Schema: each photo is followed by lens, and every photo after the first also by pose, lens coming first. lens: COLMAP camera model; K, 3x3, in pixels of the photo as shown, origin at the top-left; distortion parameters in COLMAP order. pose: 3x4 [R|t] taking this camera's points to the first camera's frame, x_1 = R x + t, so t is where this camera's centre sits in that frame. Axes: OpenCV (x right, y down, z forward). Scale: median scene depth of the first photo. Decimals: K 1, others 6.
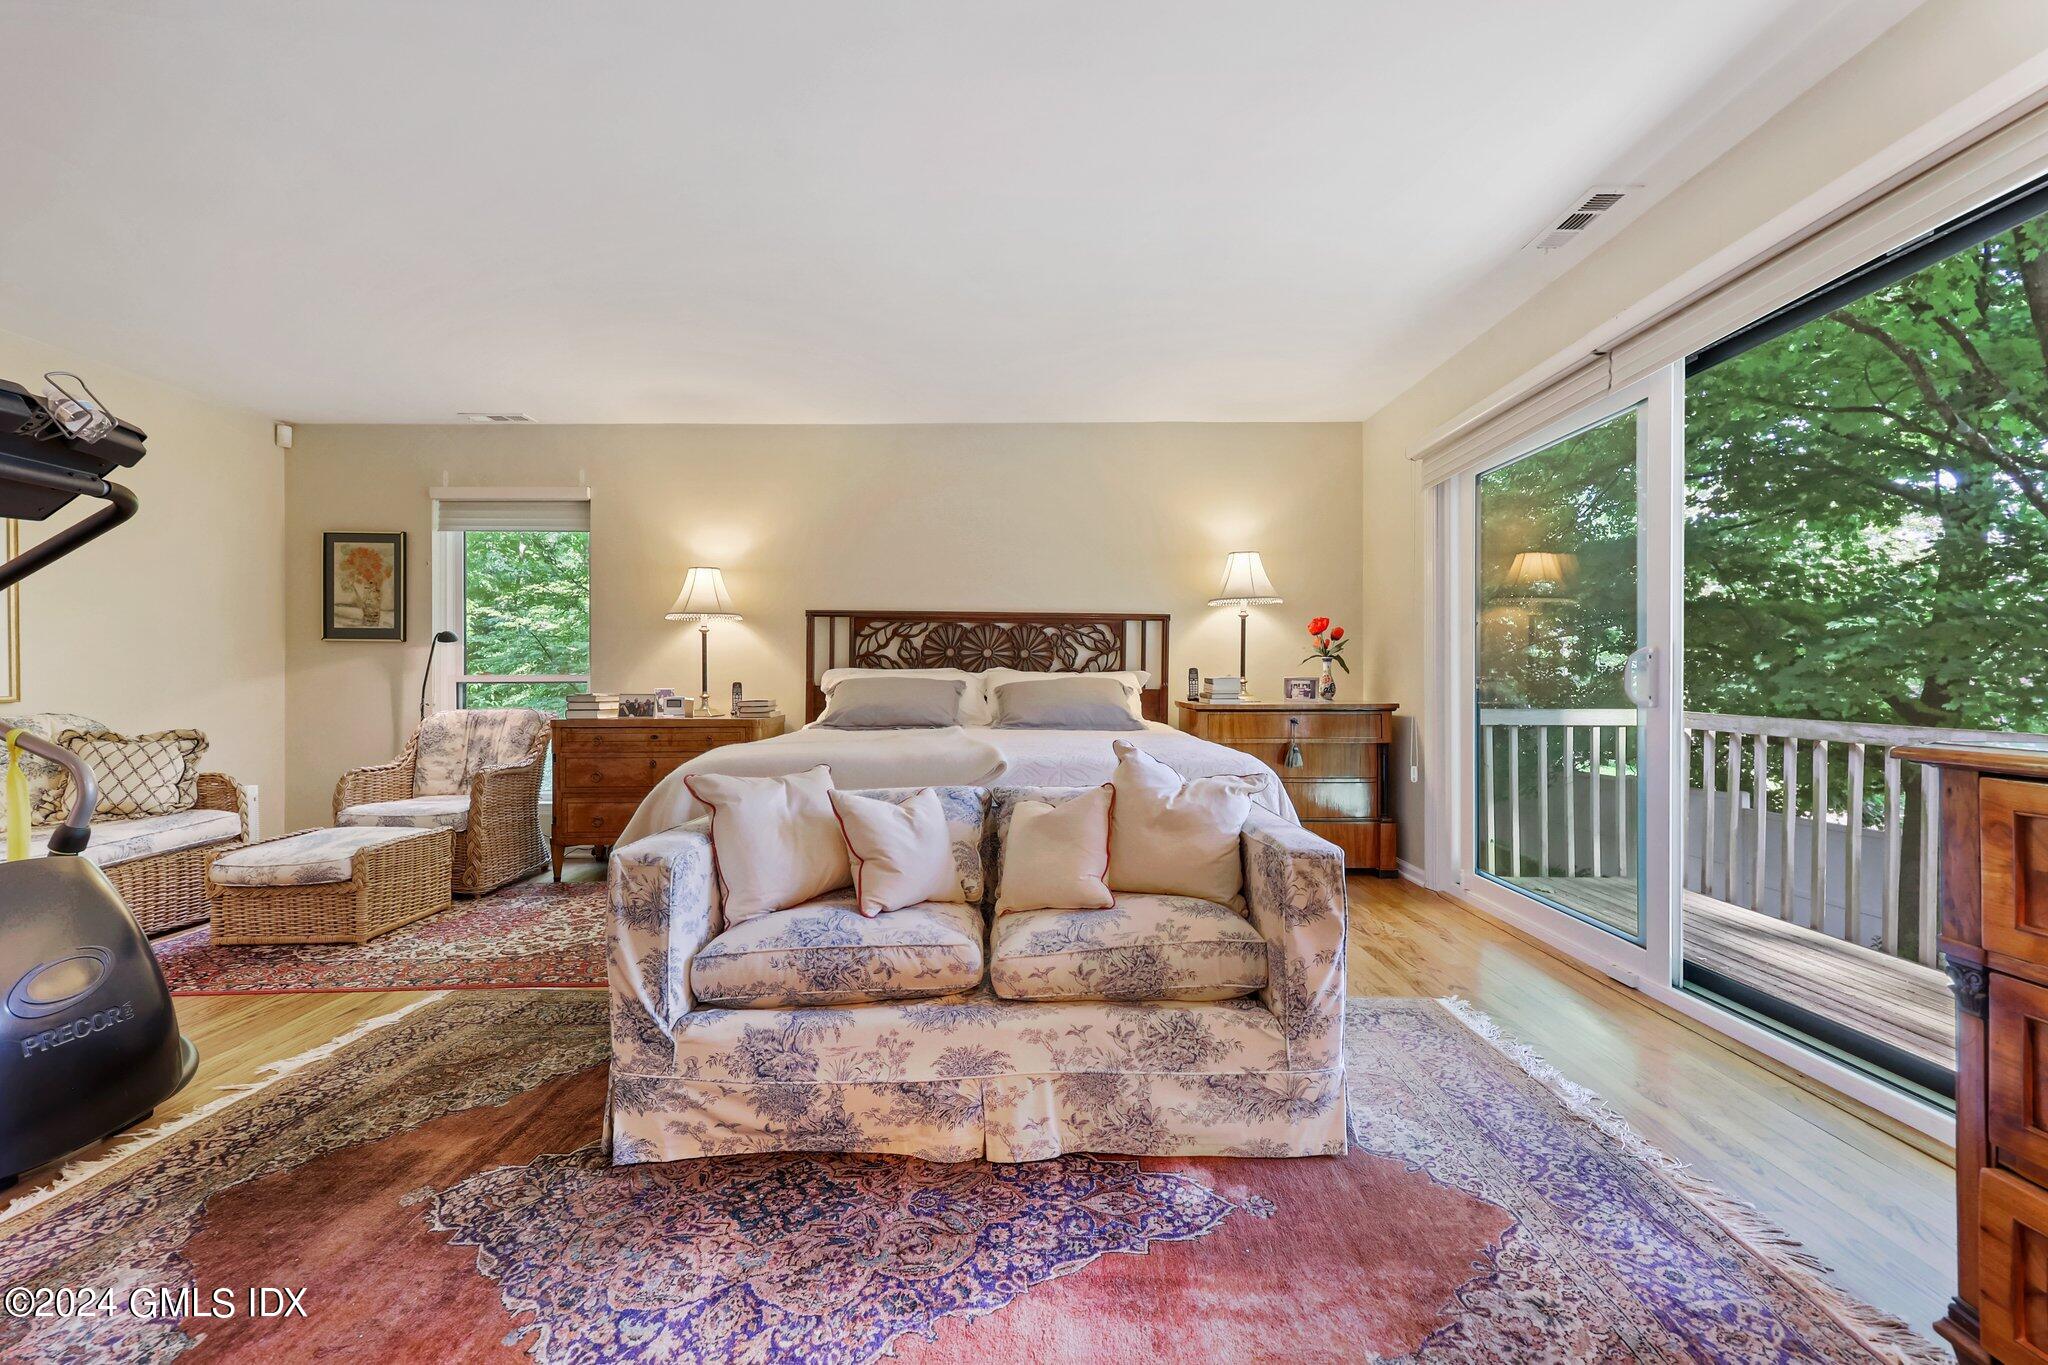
lens RADIAL K [[844.4, 0, 1029.8], [0, 844.4, 679.8], [0, 0, 1]] dist [0.000568, 0.000468]
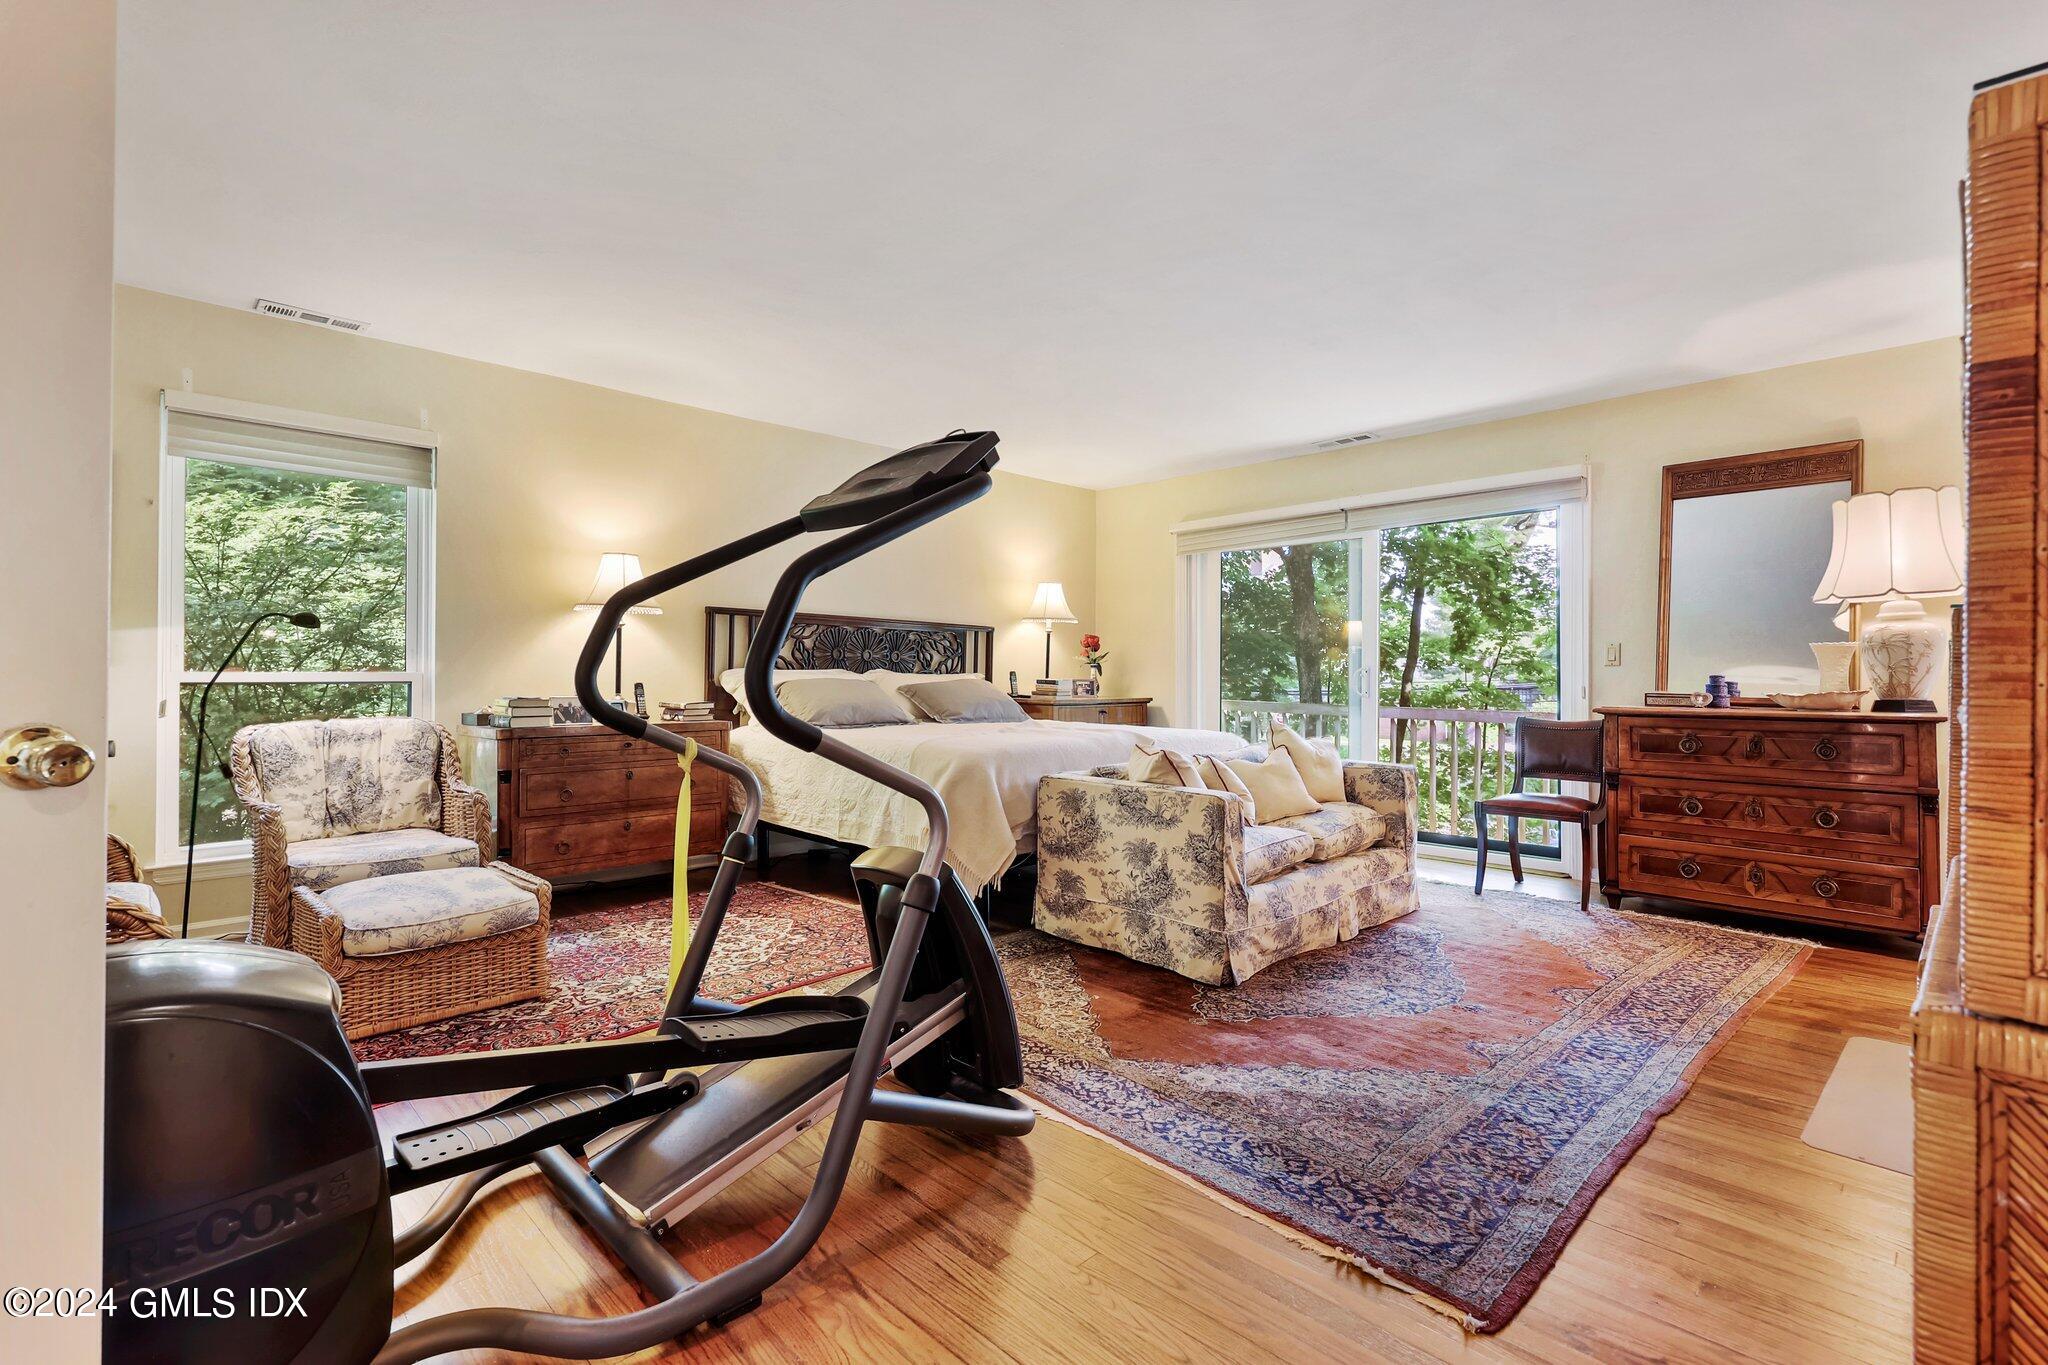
lens RADIAL K [[935.0, 0, 1036.3], [0, 935.0, 669.6], [0, 0, 1]] dist [0.001326, 0.000226]
pose [[0.713358, 0.010242, 0.700725, -1.779006], [-0.006640, 0.999947, -0.007856, -0.014647], [-0.700768, 0.000951, 0.713388, -0.011067]]
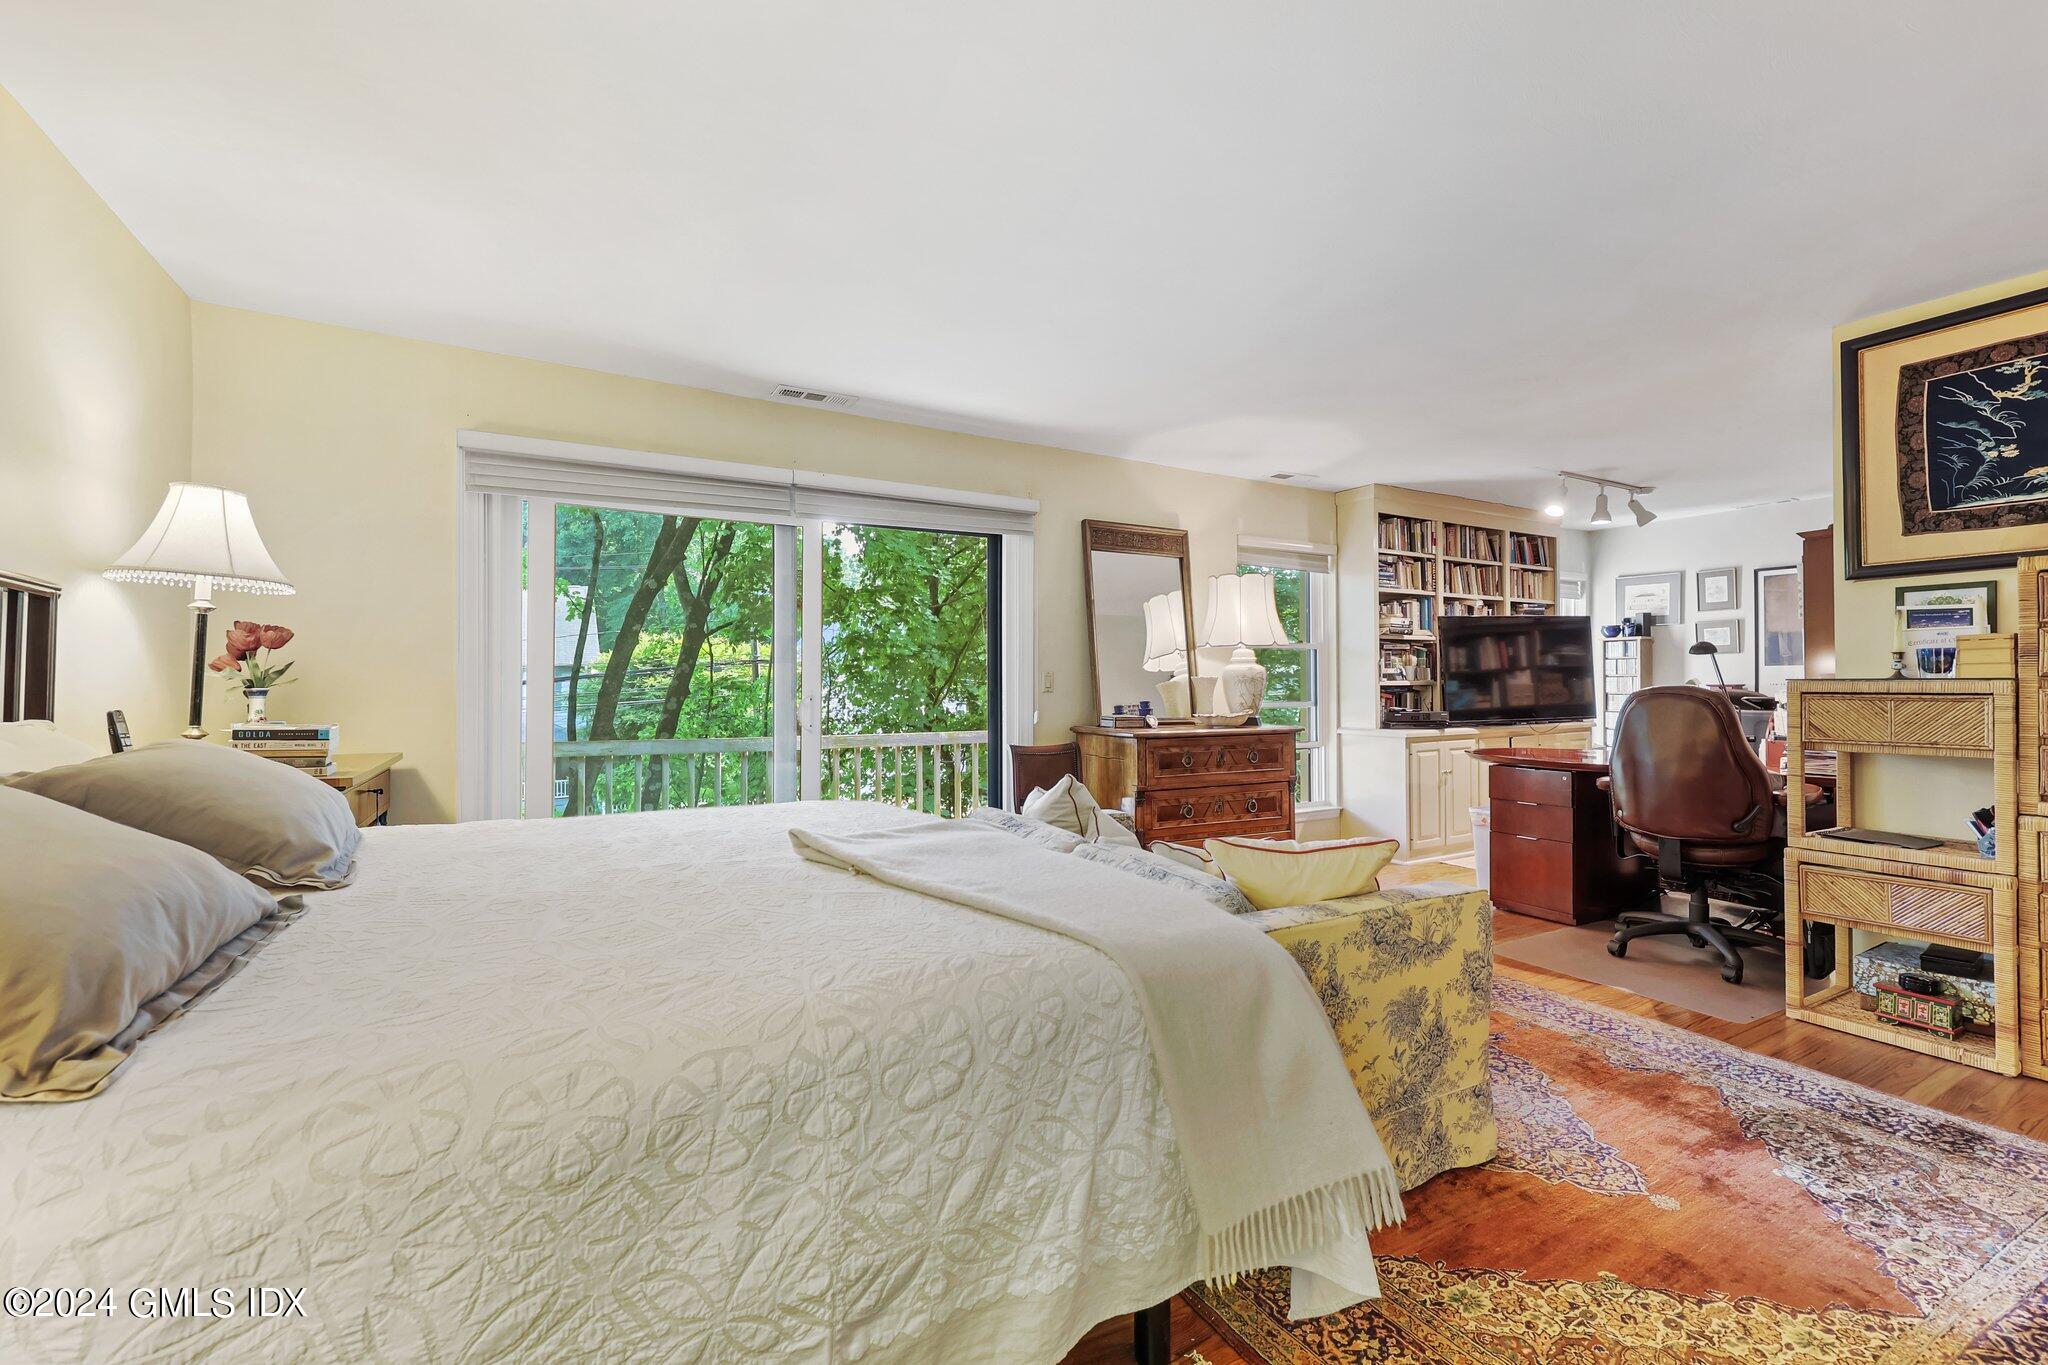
lens RADIAL K [[856.4, 0, 1025.4], [0, 856.4, 680.6], [0, 0, 1]] dist [0.005392, -0.000578]
pose [[-0.498100, 0.009546, 0.867067, -1.080315], [-0.000686, 0.999935, -0.011403, -0.058555], [-0.867119, -0.006274, -0.498061, 1.921729]]
